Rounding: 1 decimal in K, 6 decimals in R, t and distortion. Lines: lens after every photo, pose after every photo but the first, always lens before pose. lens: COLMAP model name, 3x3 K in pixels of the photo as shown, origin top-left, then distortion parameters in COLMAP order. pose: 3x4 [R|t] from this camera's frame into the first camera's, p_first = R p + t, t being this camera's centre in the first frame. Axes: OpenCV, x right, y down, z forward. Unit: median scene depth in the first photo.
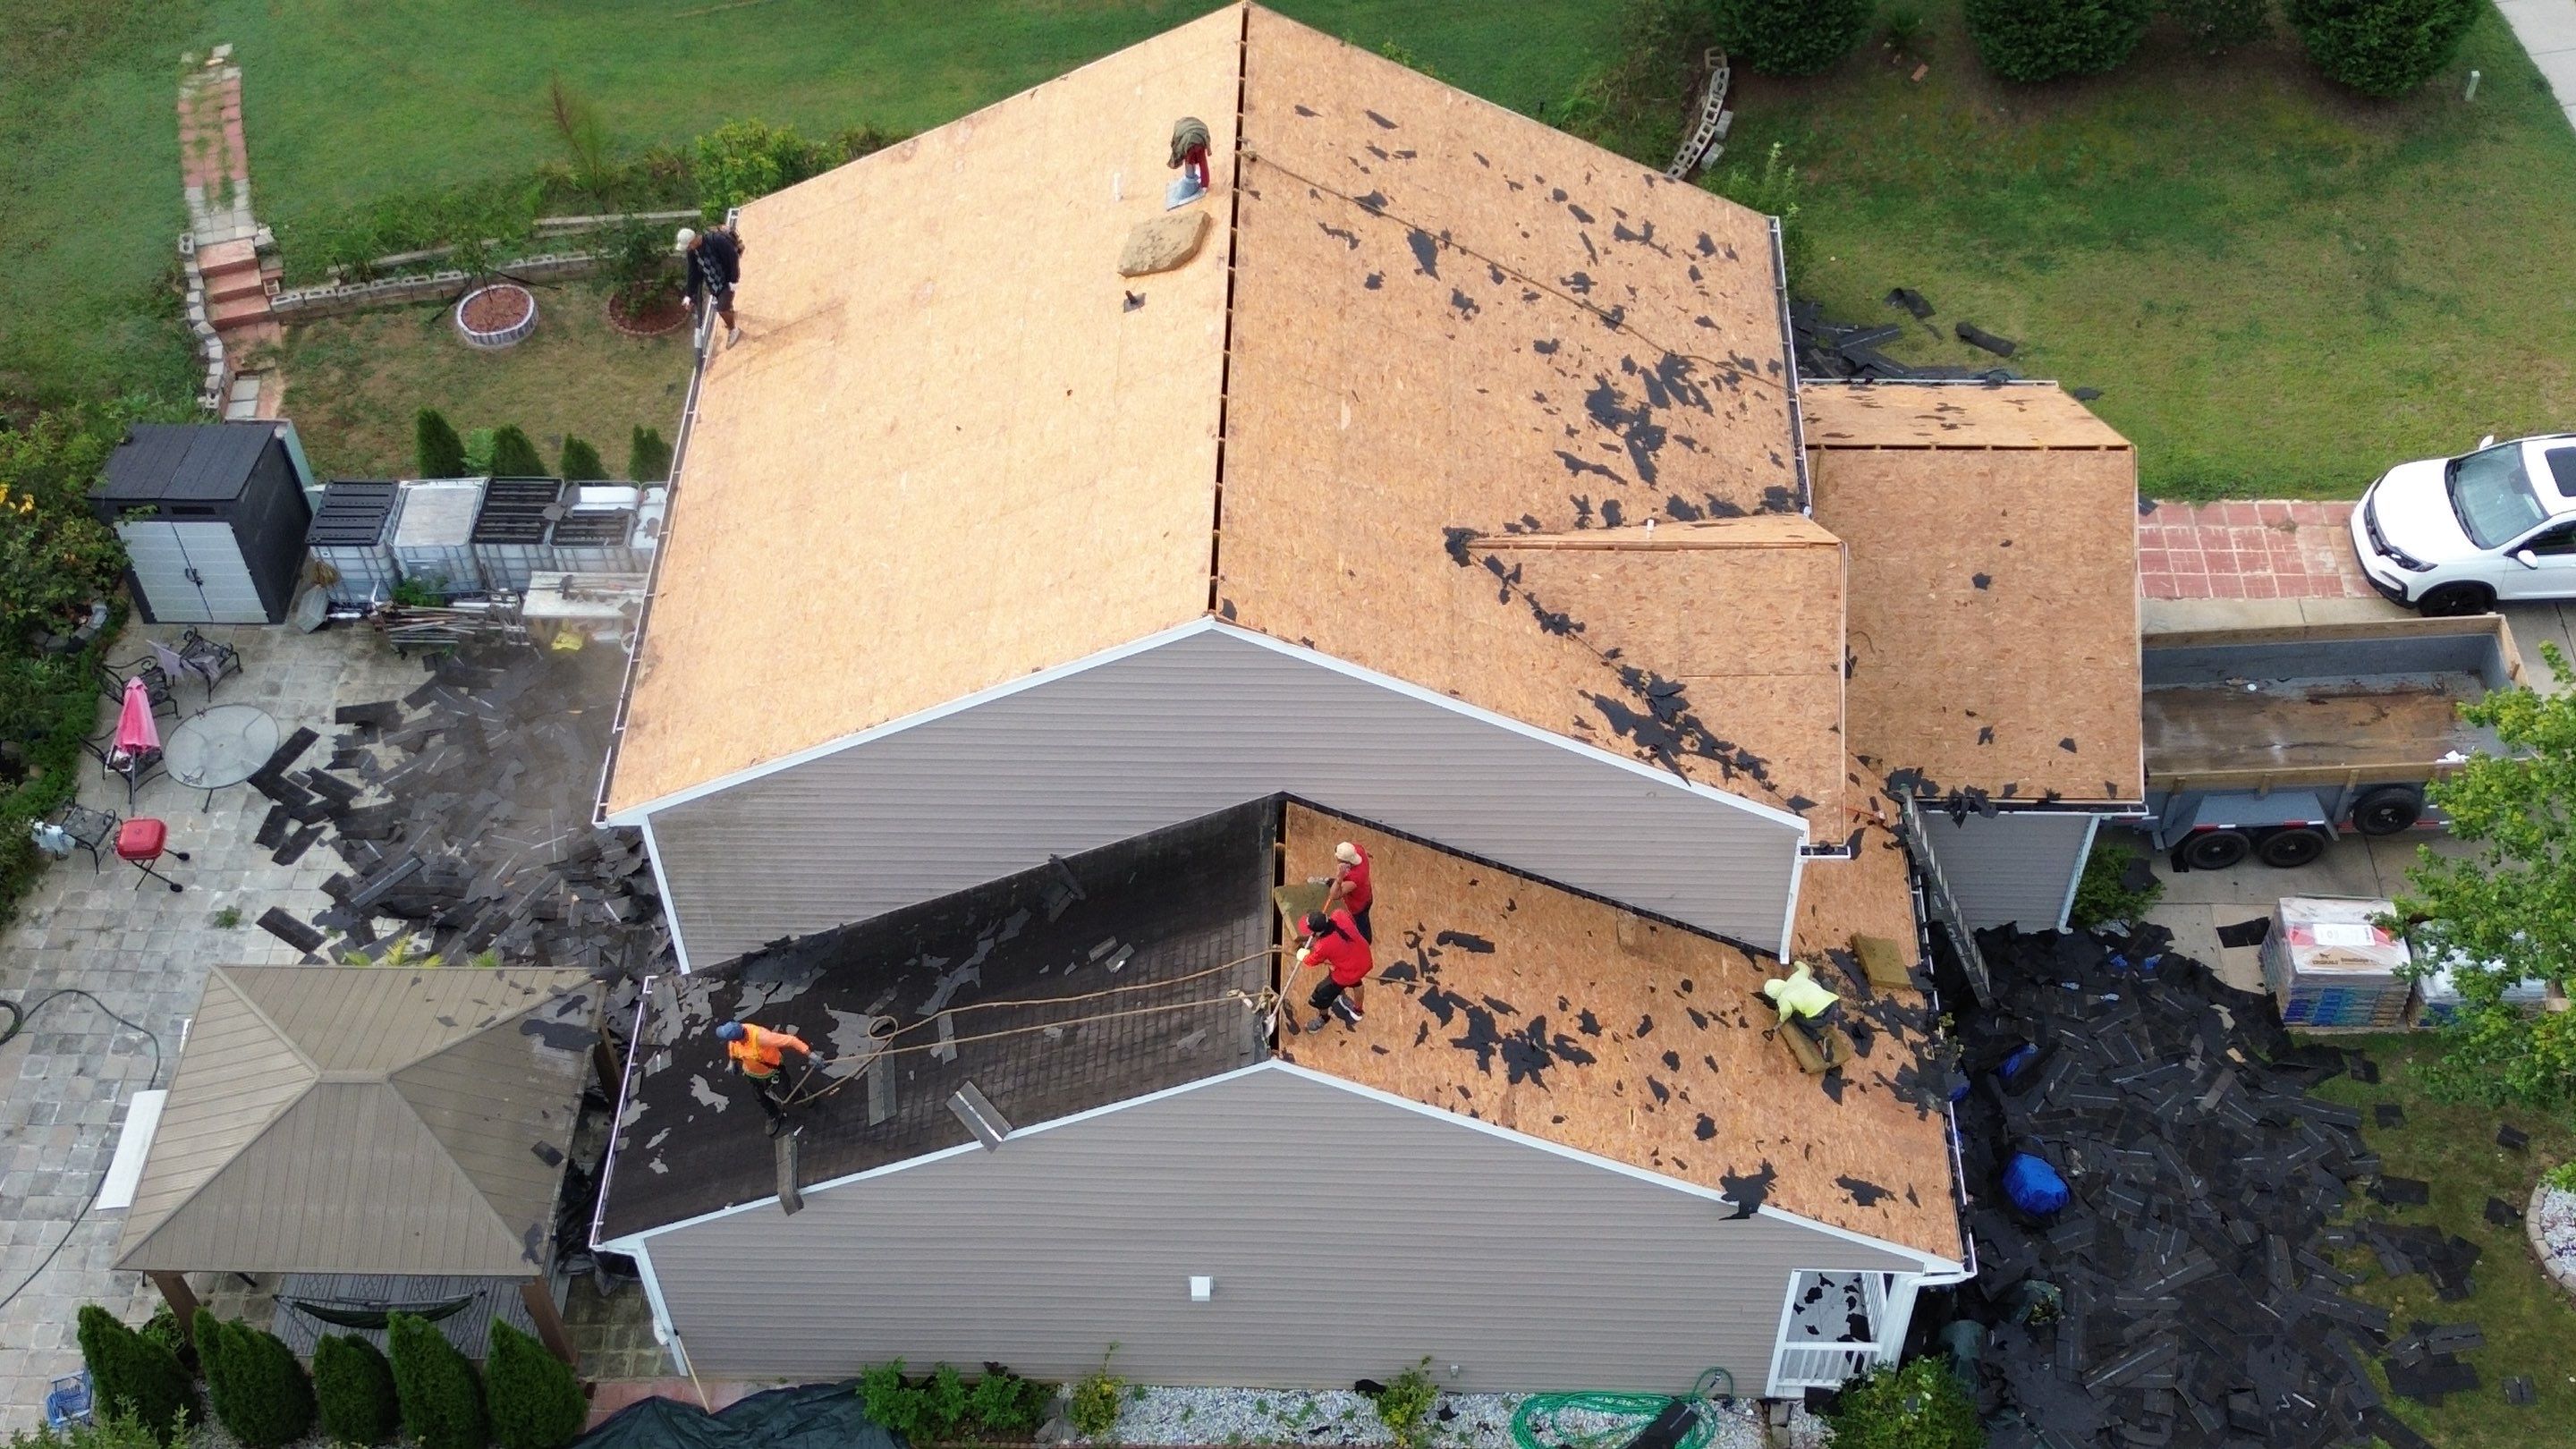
lens RADIAL K [[2947.8, 0, 1277.0], [0, 2947.8, 709.3], [0, 0, 1]] dist [0.211516, -0.585553]
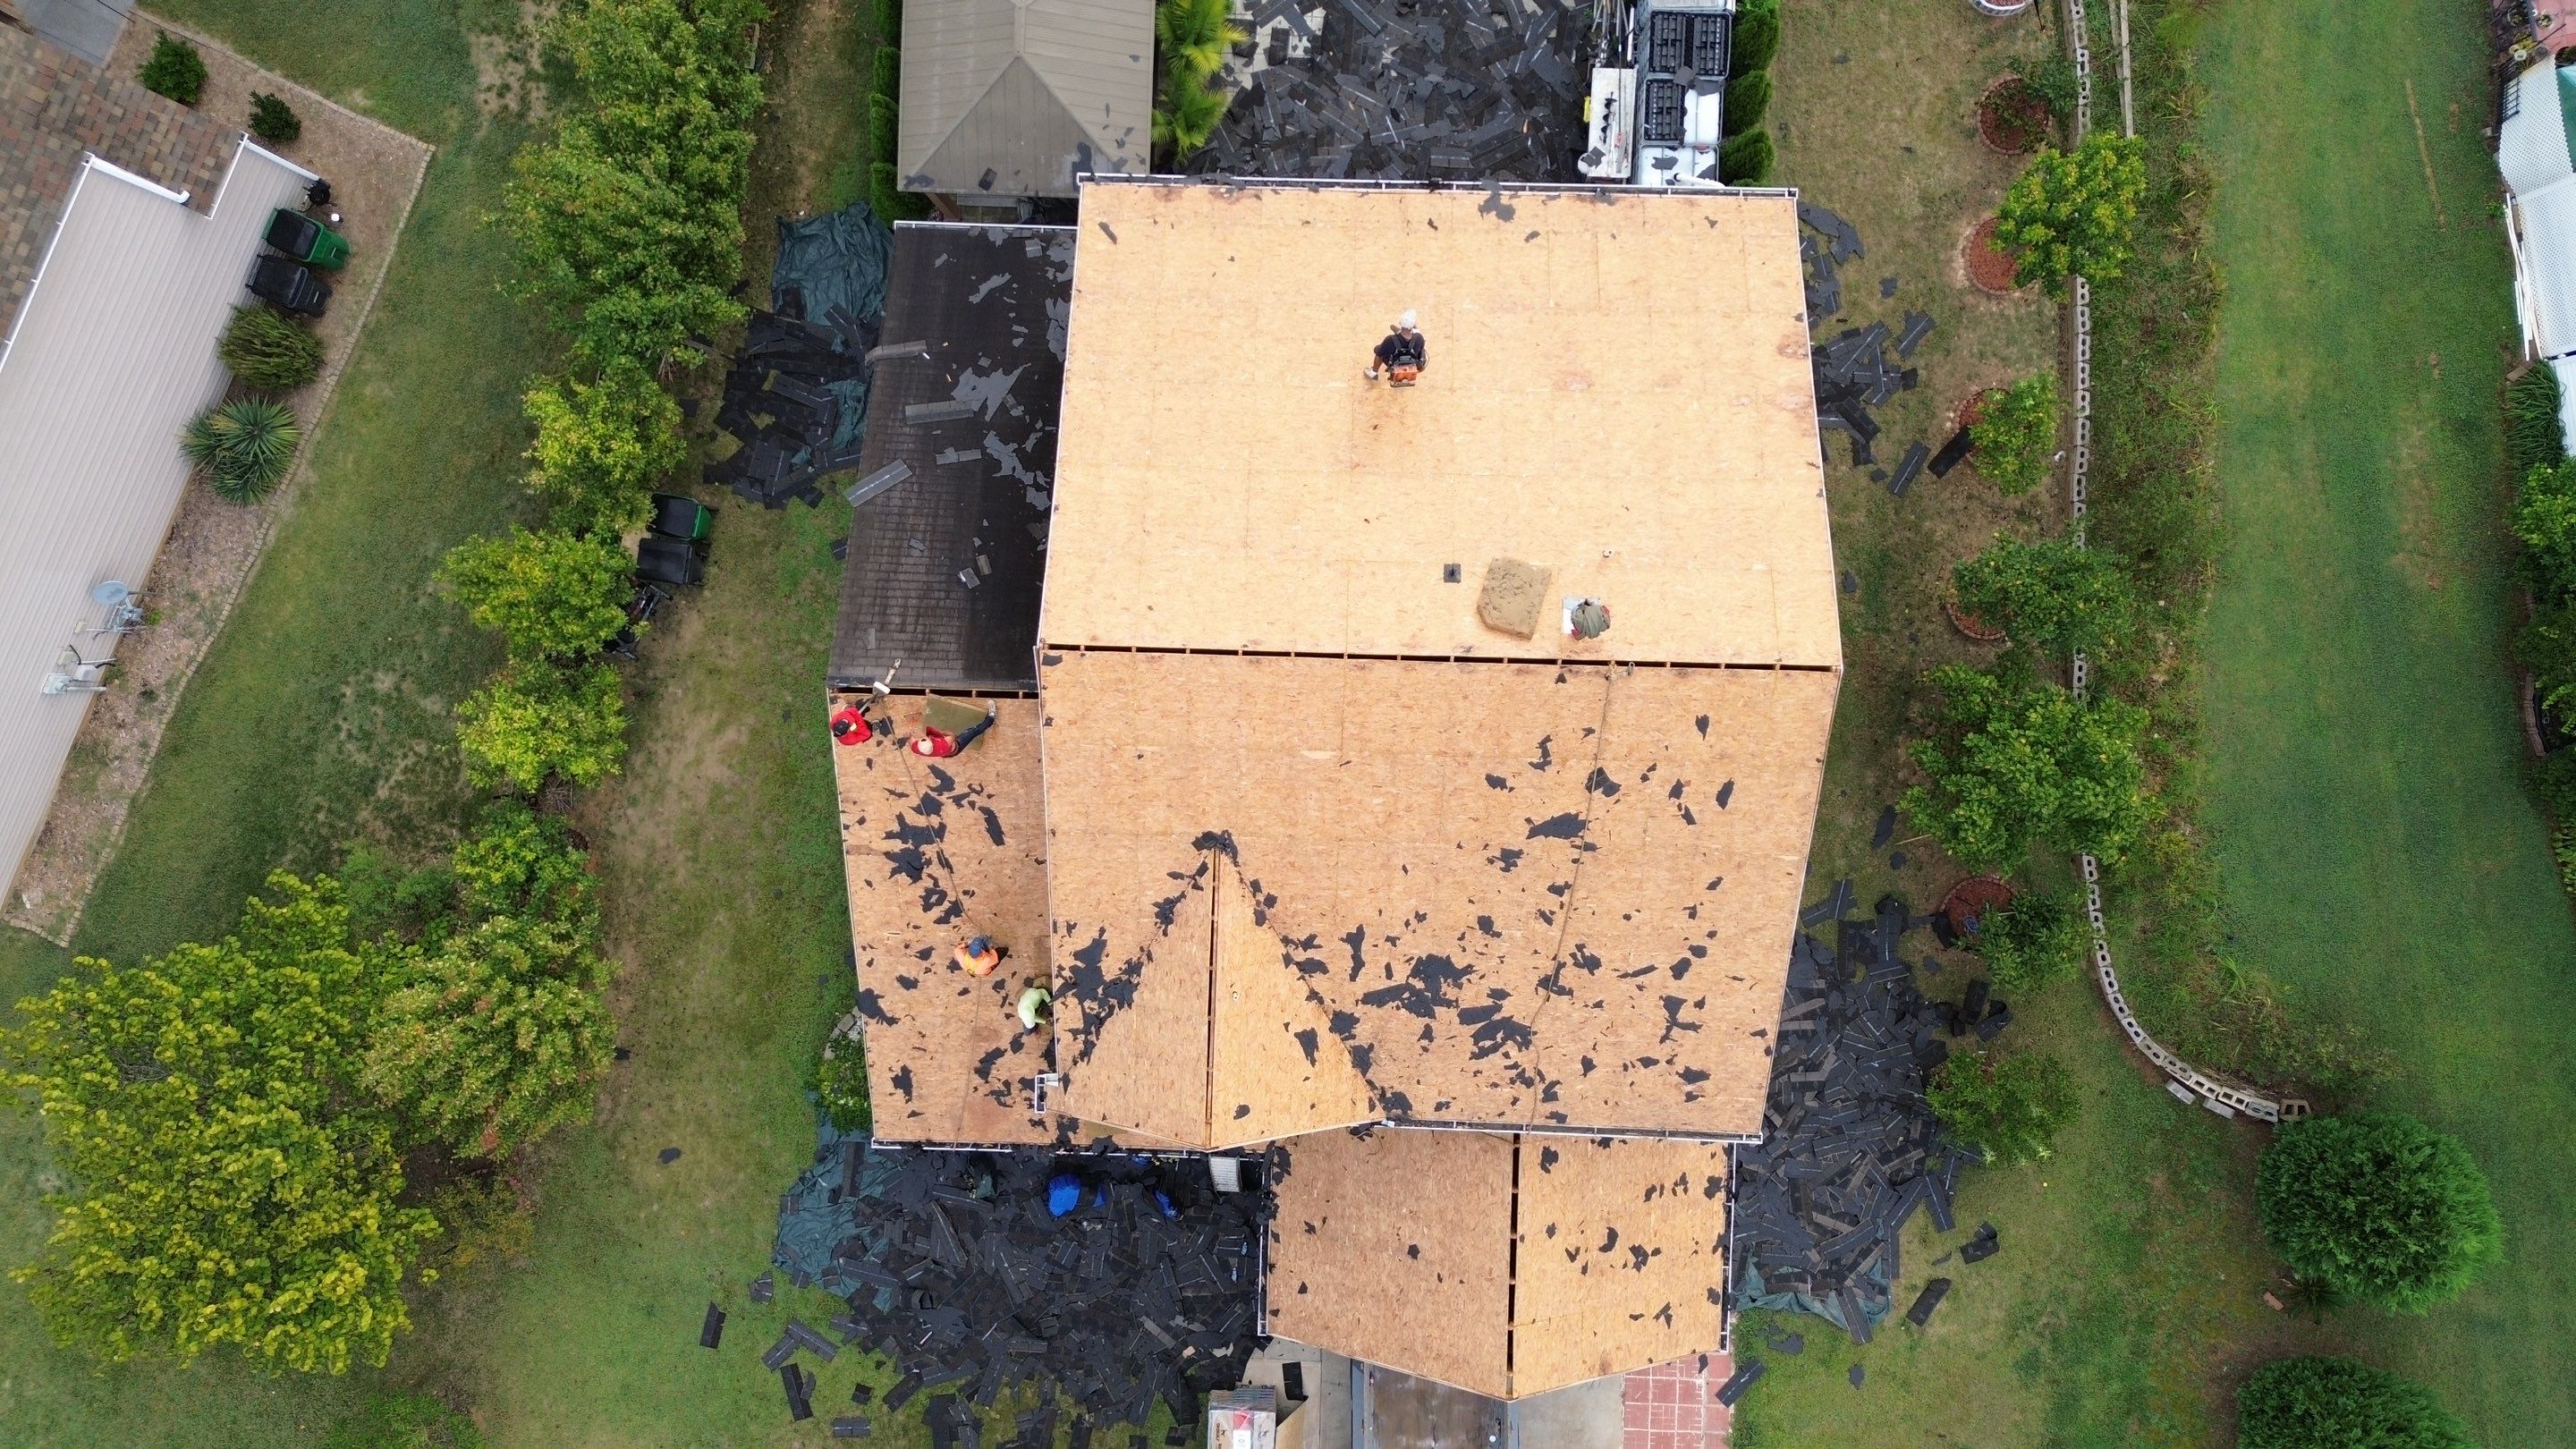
lens RADIAL K [[1833.1, 0, 1274.9], [0, 1833.1, 712.8], [0, 0, 1]] dist [0.080295, -0.087481]
pose [[-0.000517, 0.999362, 0.035712, -0.017566], [-0.746632, -0.024143, 0.664799, -0.502406], [0.665237, -0.026320, 0.746168, 0.380344]]
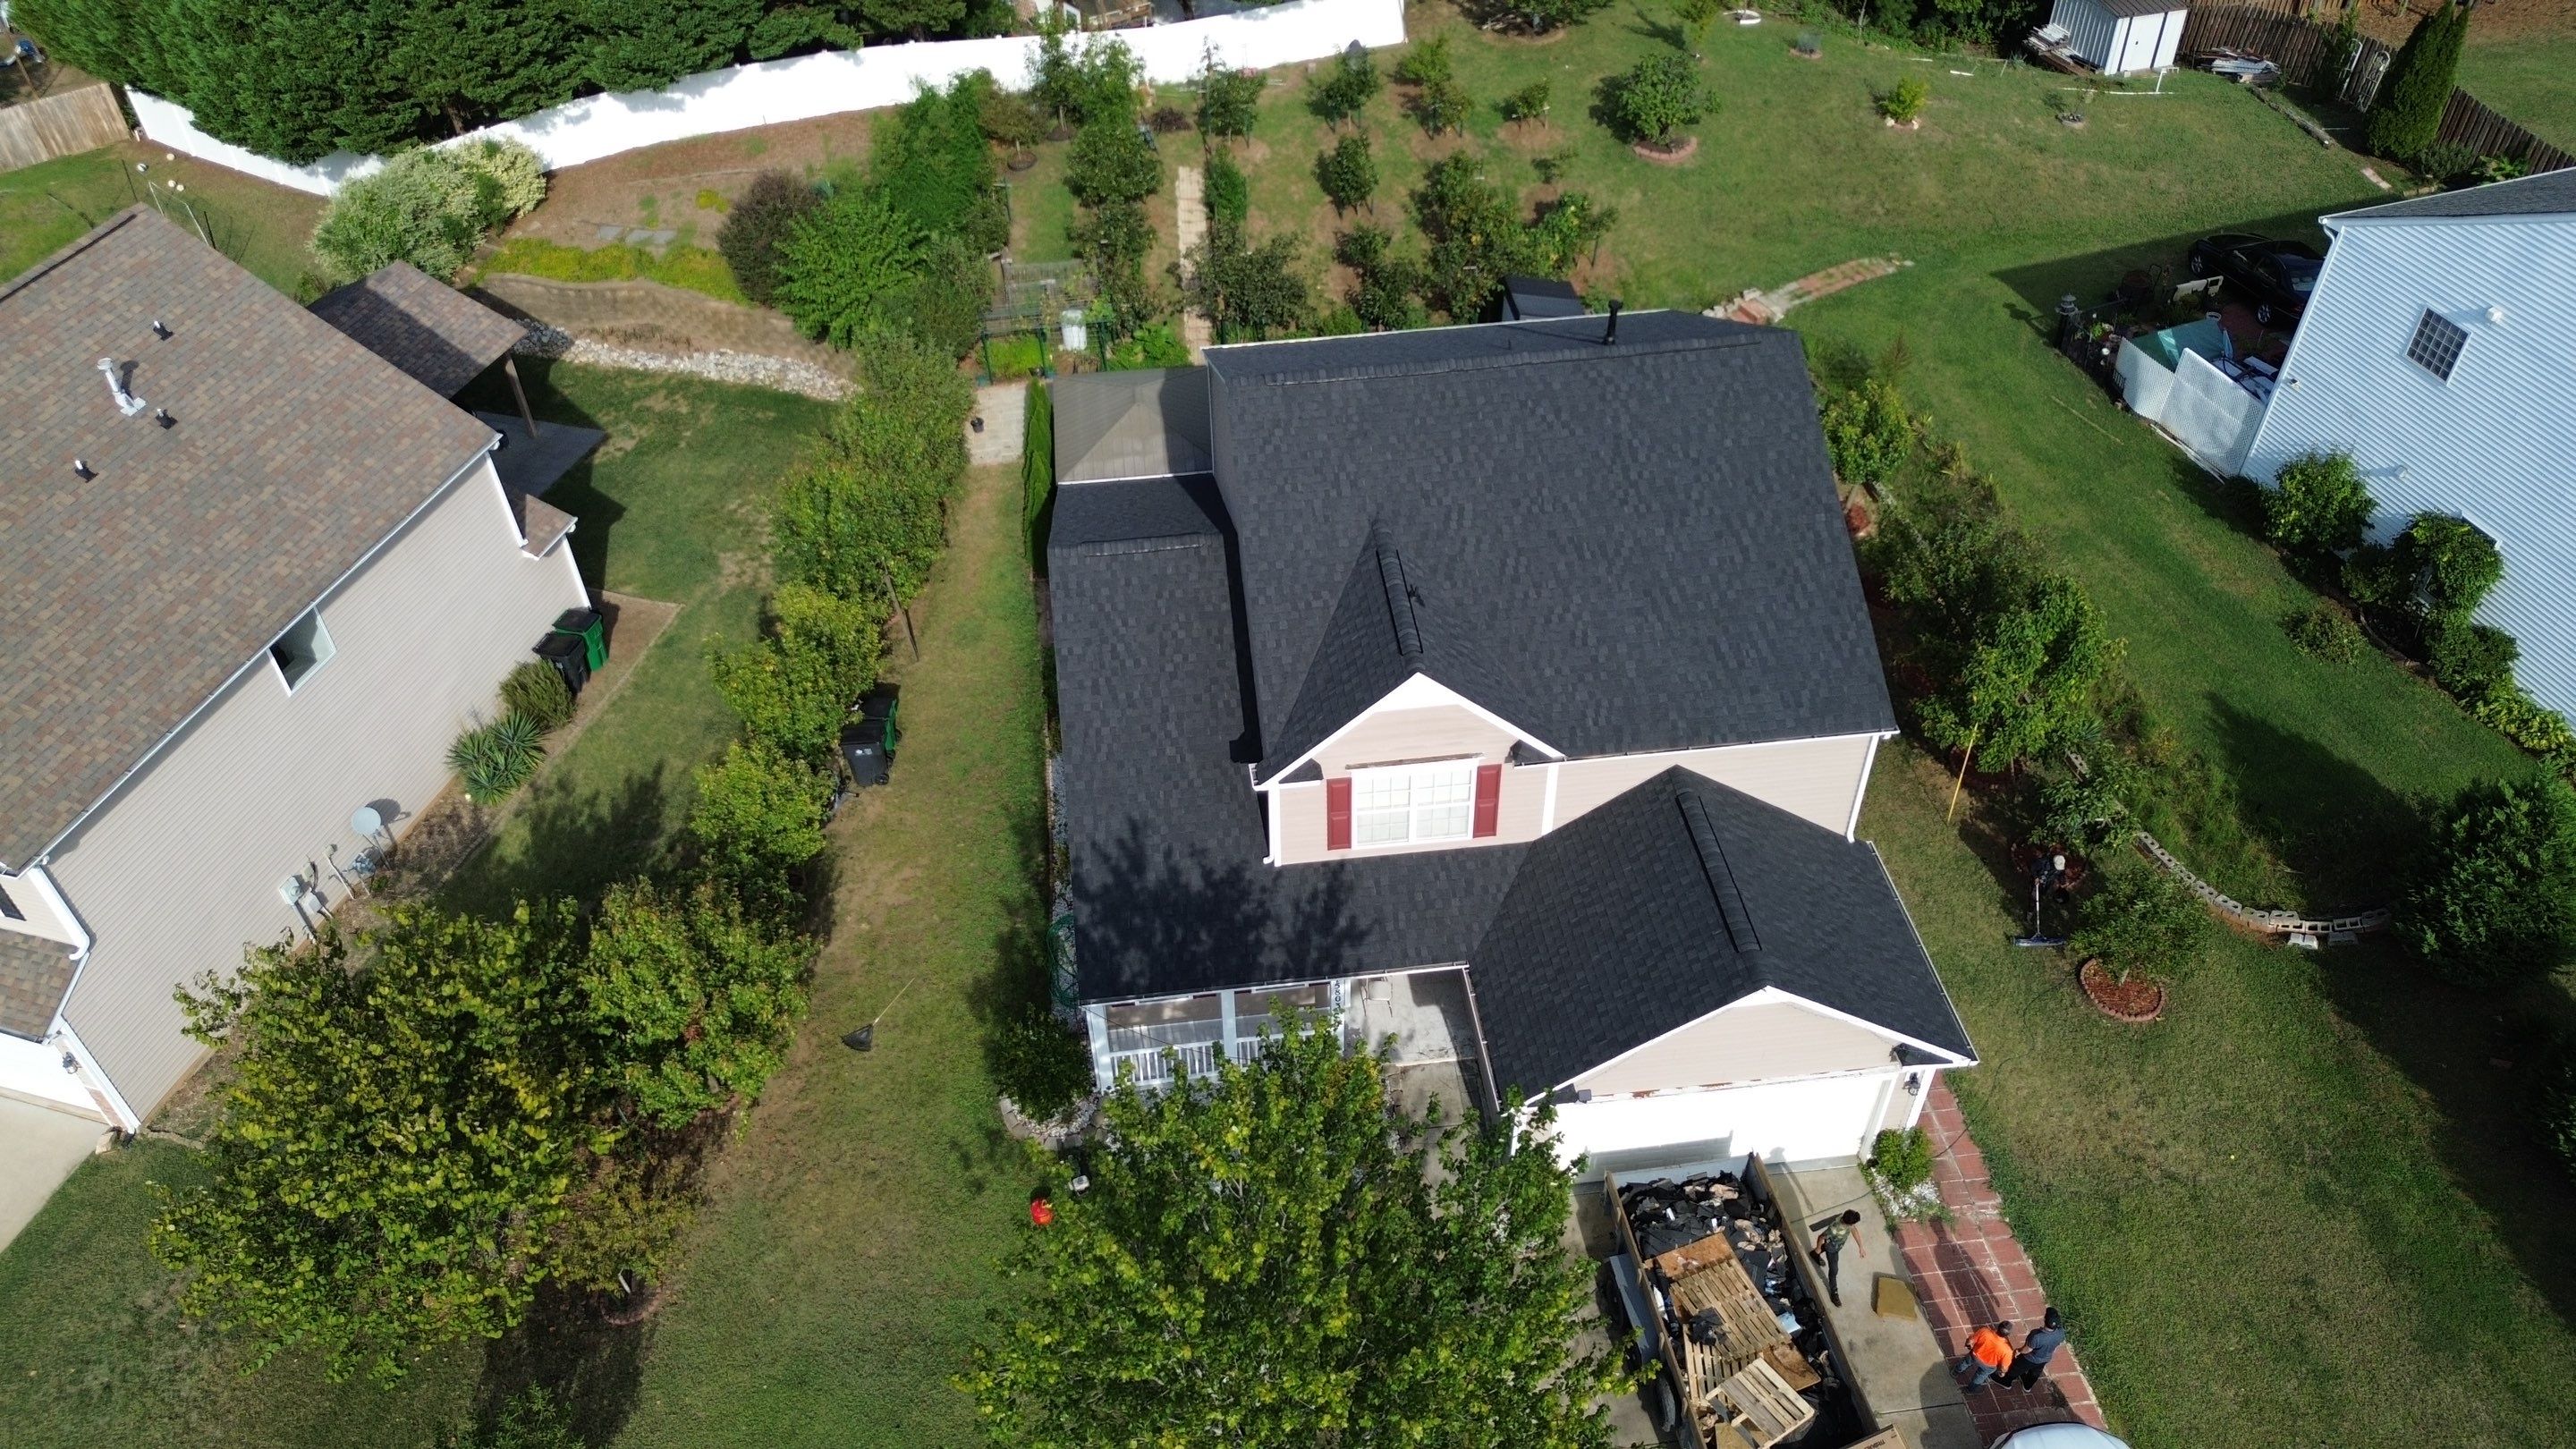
lens RADIAL K [[1809.6, 0, 1285.8], [0, 1809.6, 709.8], [0, 0, 1]] dist [0.077122, -0.078091]
pose [[0.144345, 0.671725, -0.726602, 0.704188], [-0.740980, 0.560041, 0.370543, -0.272016], [0.655830, 0.484912, 0.578574, 0.398258]]
